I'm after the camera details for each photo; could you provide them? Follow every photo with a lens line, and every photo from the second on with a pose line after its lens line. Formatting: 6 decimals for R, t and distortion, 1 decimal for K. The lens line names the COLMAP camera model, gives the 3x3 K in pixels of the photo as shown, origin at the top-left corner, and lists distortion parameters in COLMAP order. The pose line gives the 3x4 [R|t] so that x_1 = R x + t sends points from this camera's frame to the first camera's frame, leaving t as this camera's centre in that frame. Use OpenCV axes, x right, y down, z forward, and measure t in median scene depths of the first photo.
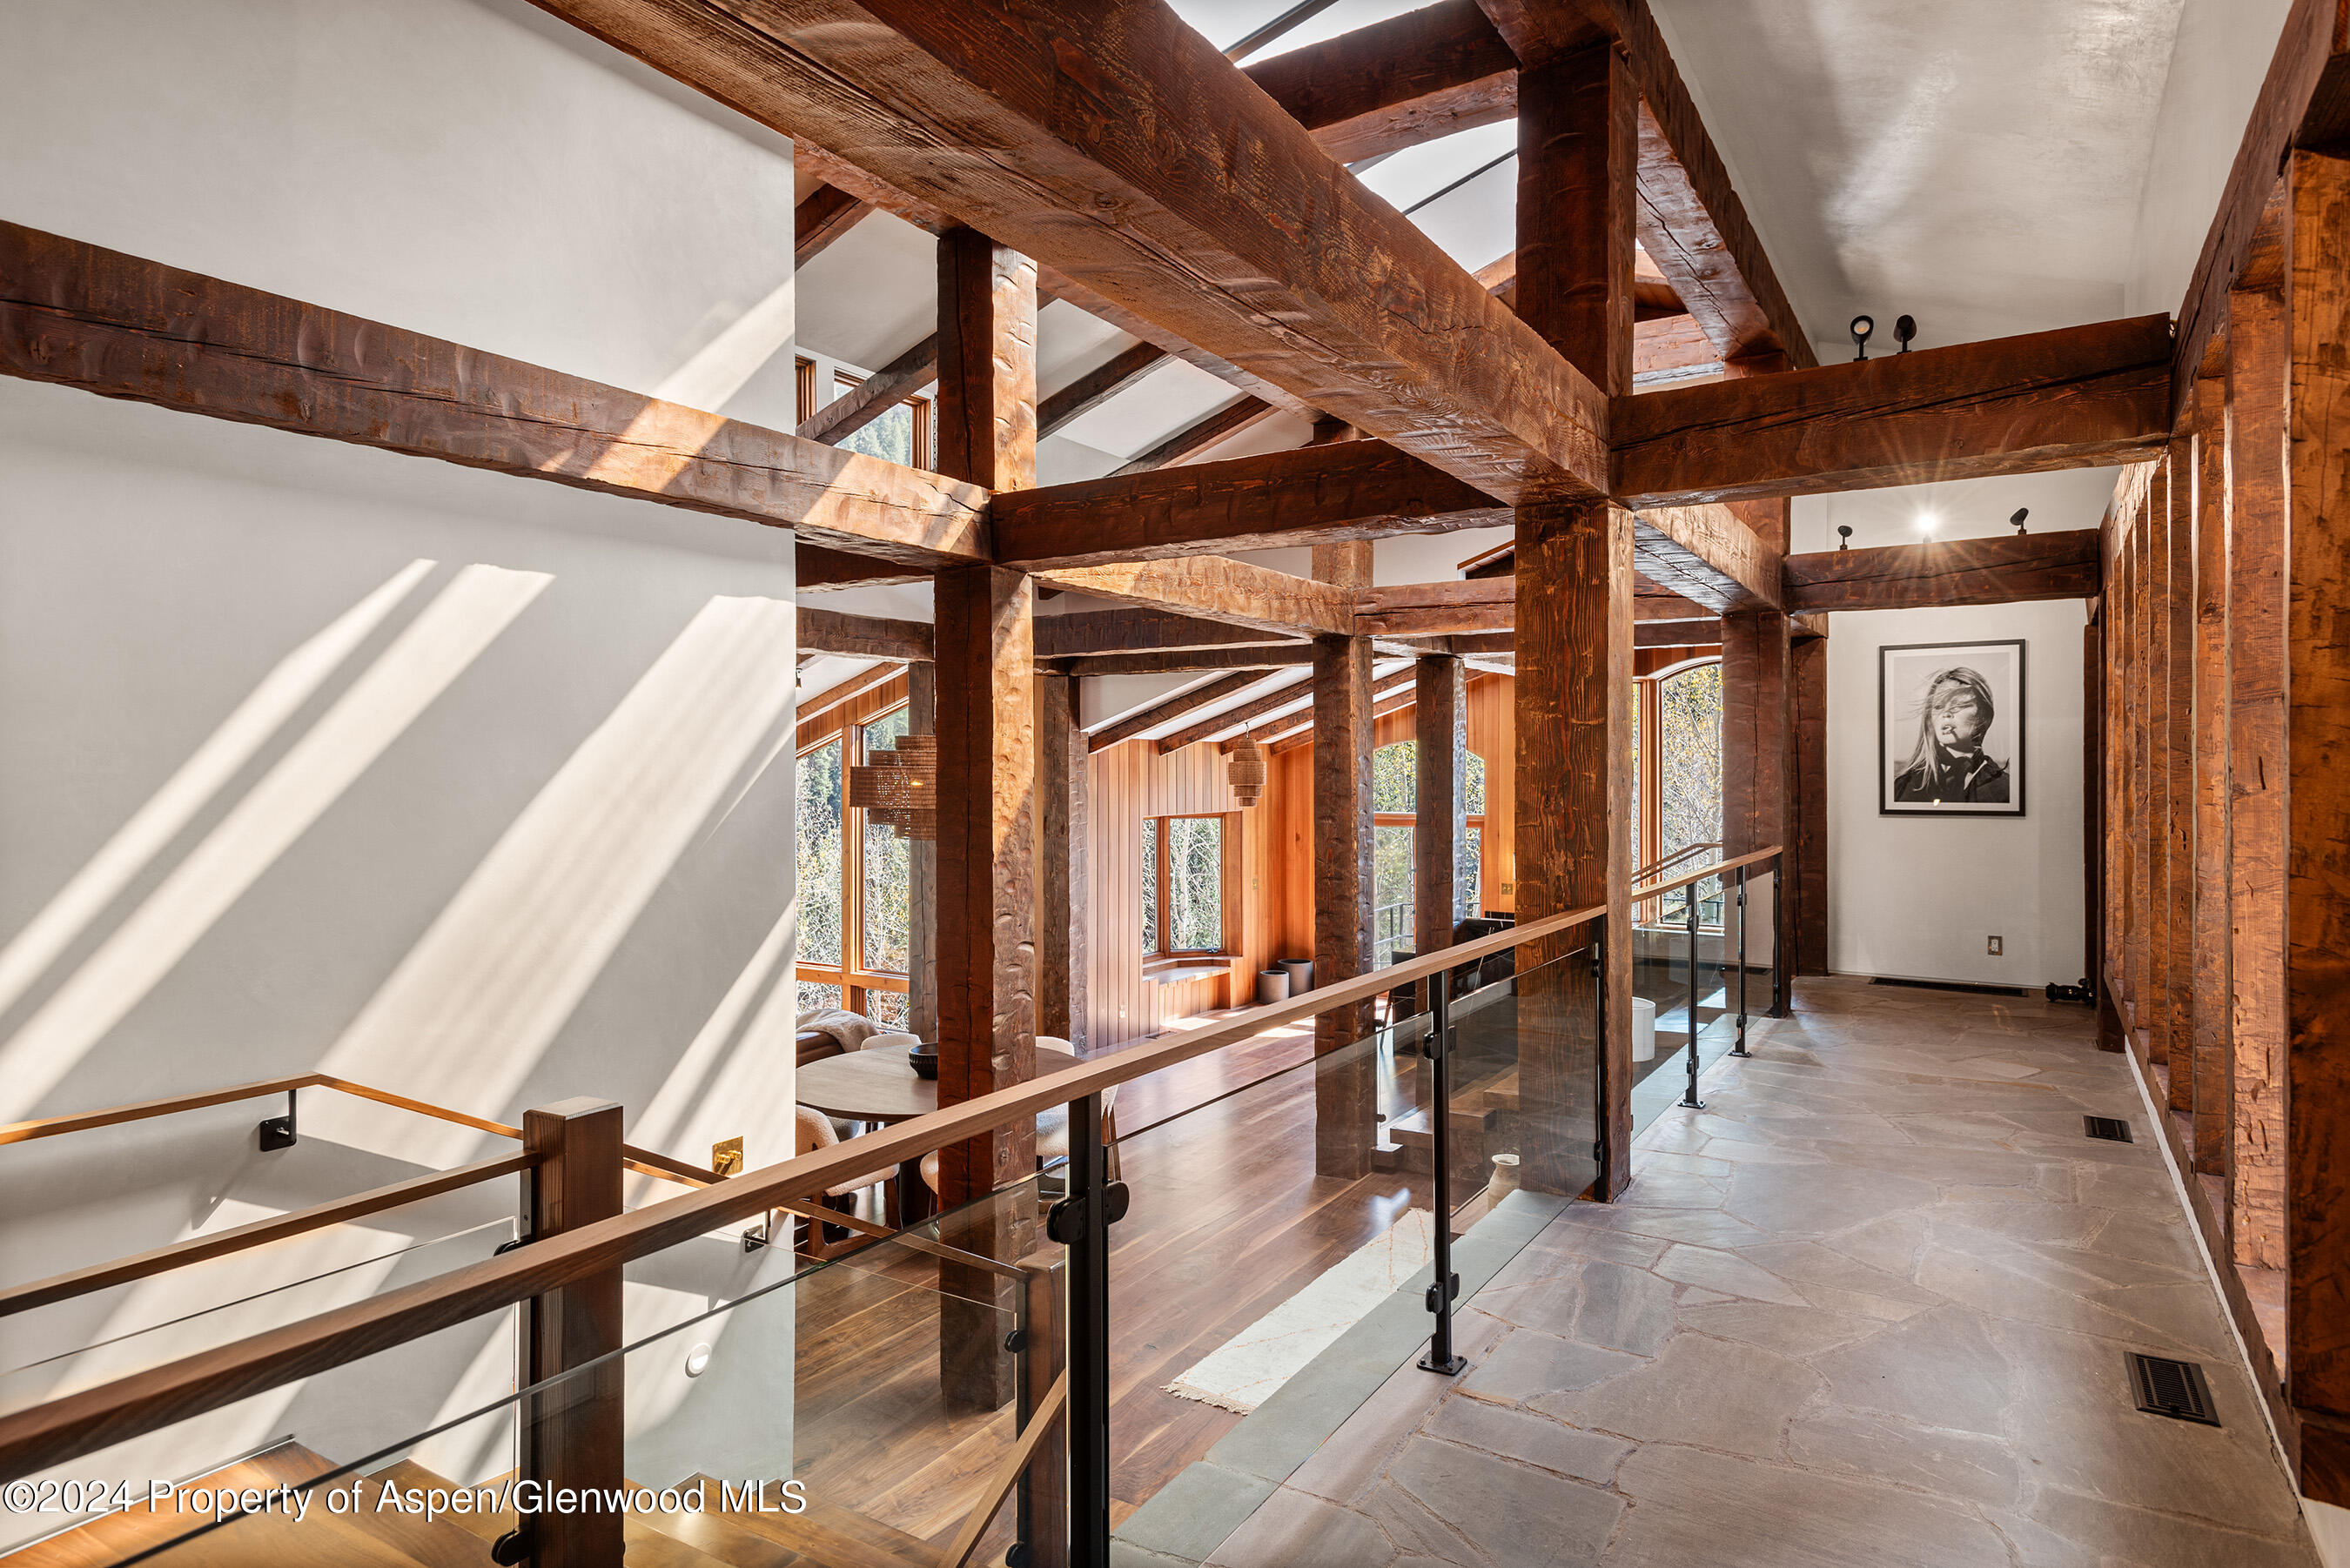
lens RADIAL K [[1356.4, 0, 1169.4], [0, 1356.4, 779.5], [0, 0, 1]] dist [0.033491, -0.000519]
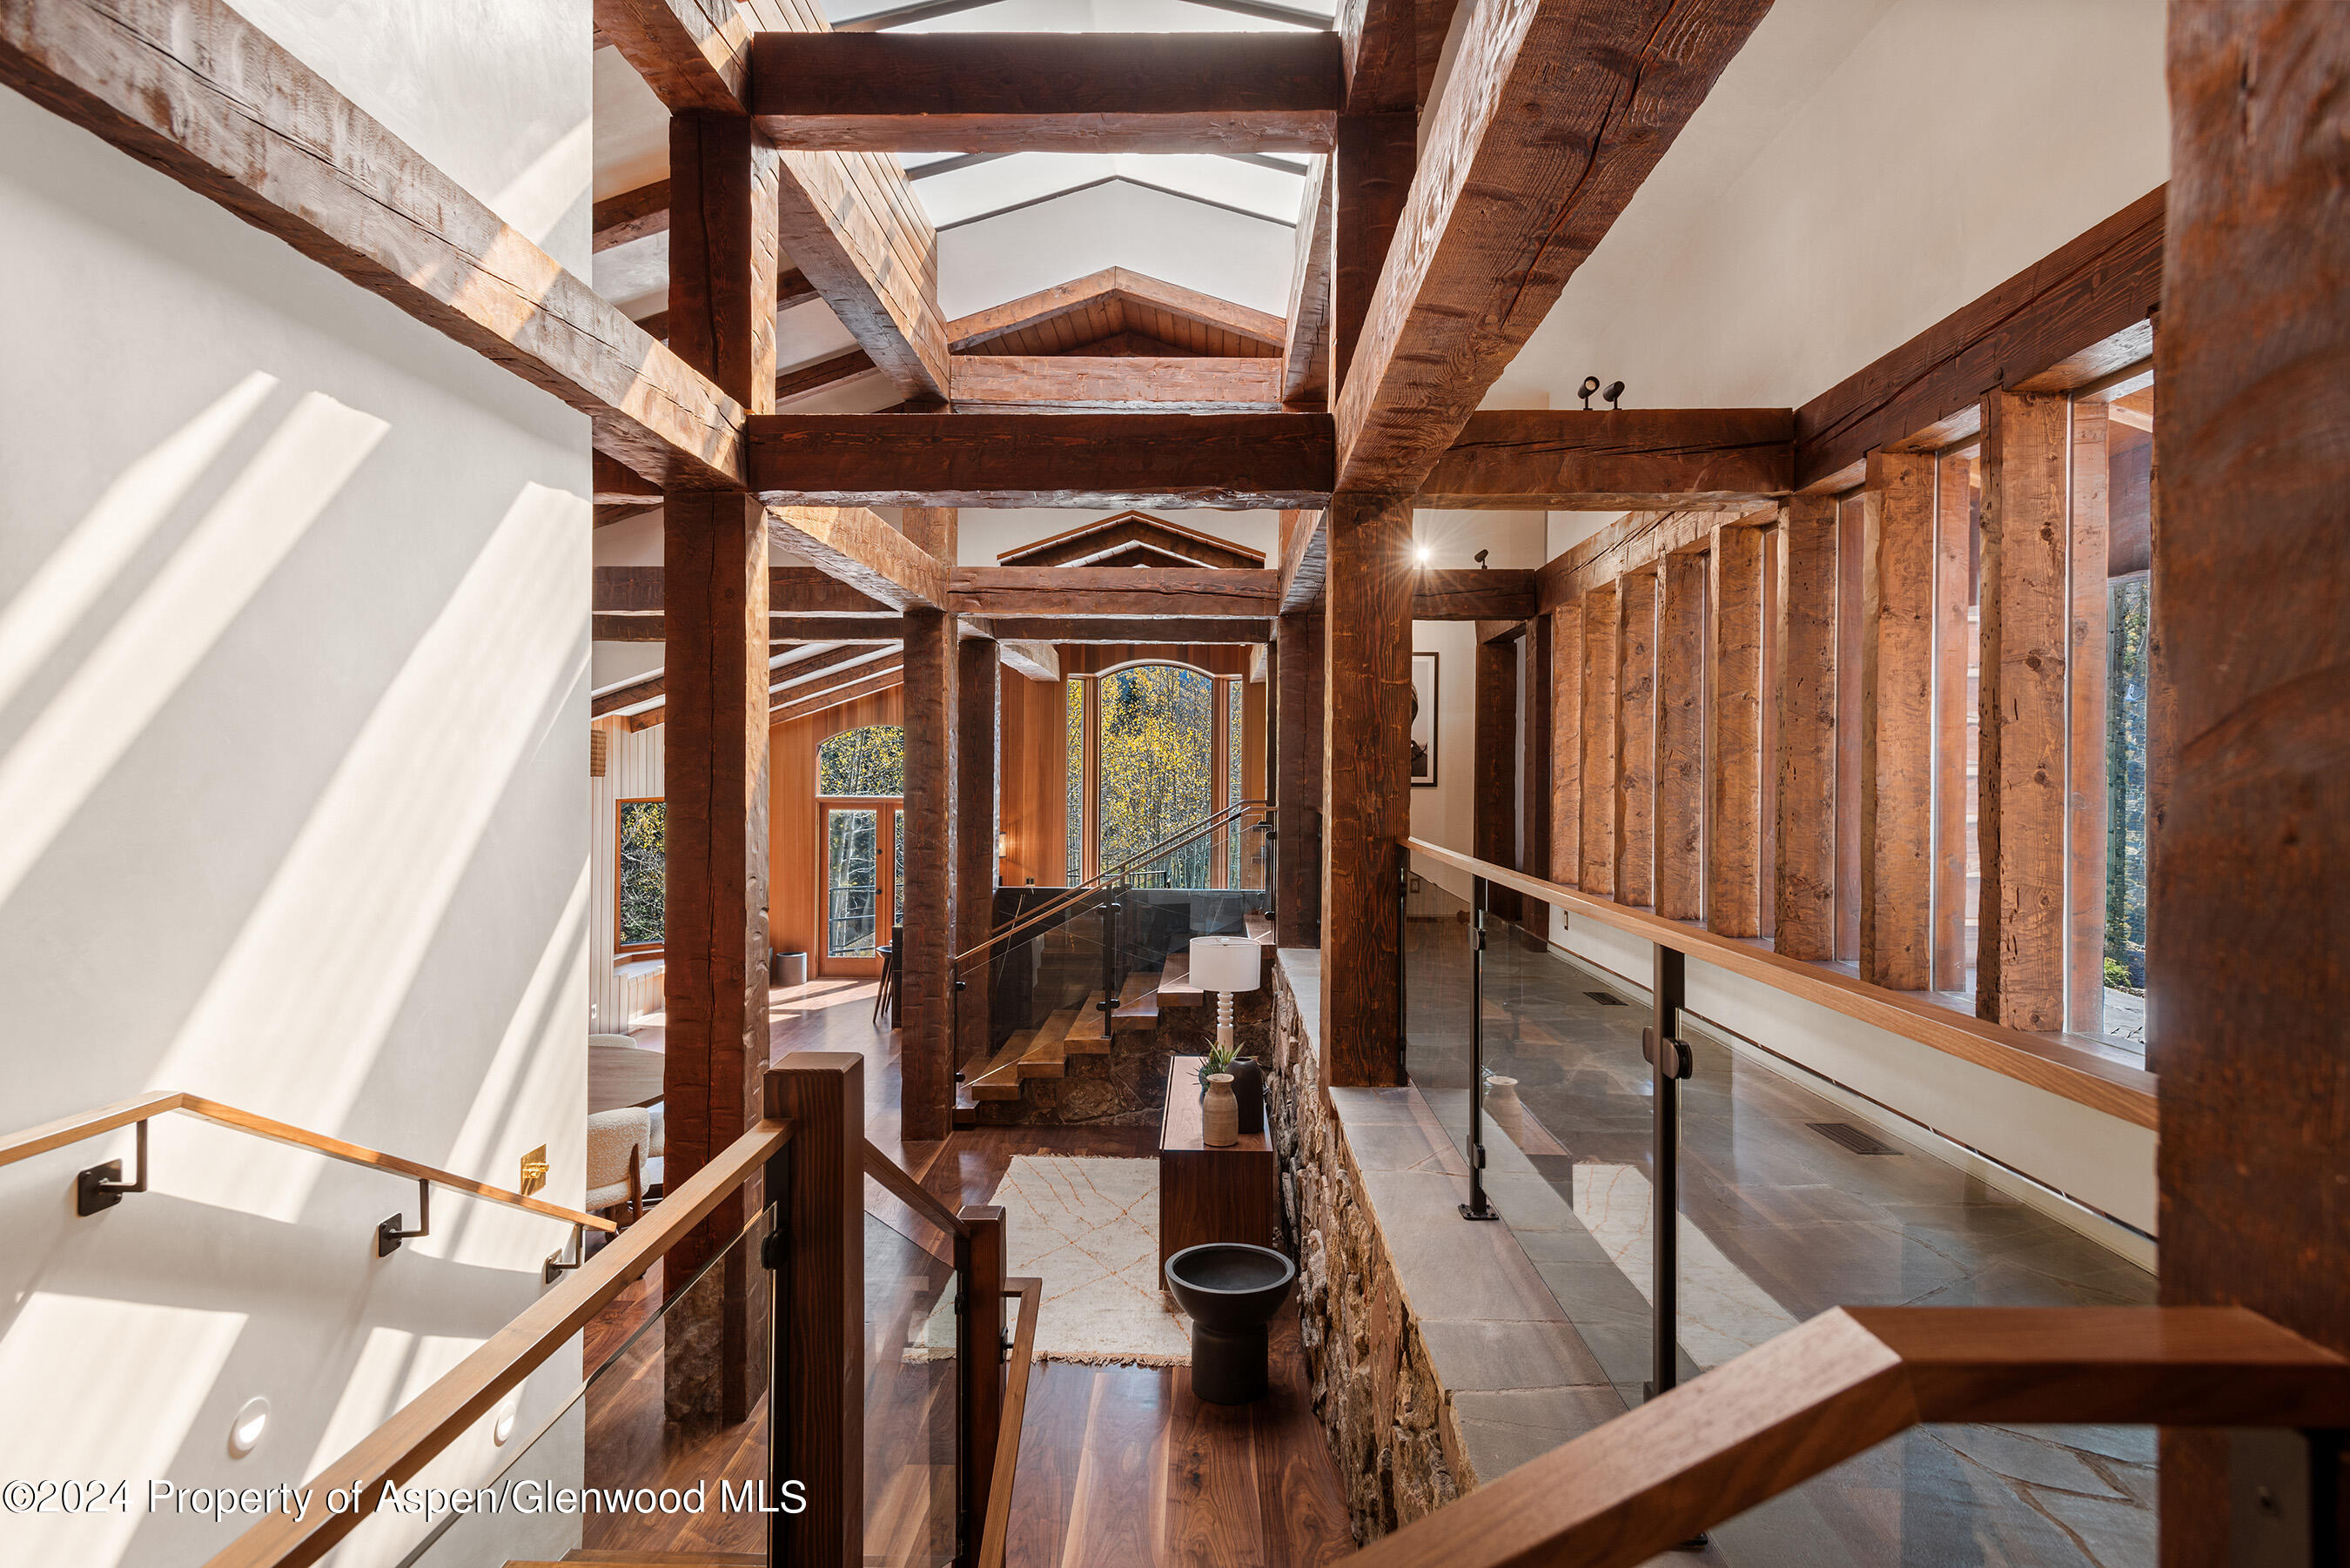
lens RADIAL K [[1285.2, 0, 1175.0], [0, 1285.2, 784.0], [0, 0, 1]] dist [0.022815, -0.000618]
pose [[0.853291, 0.003548, 0.521423, -0.357511], [-0.003863, 0.999992, -0.000482, 0.038979], [-0.521420, -0.001603, 0.853298, 0.121761]]
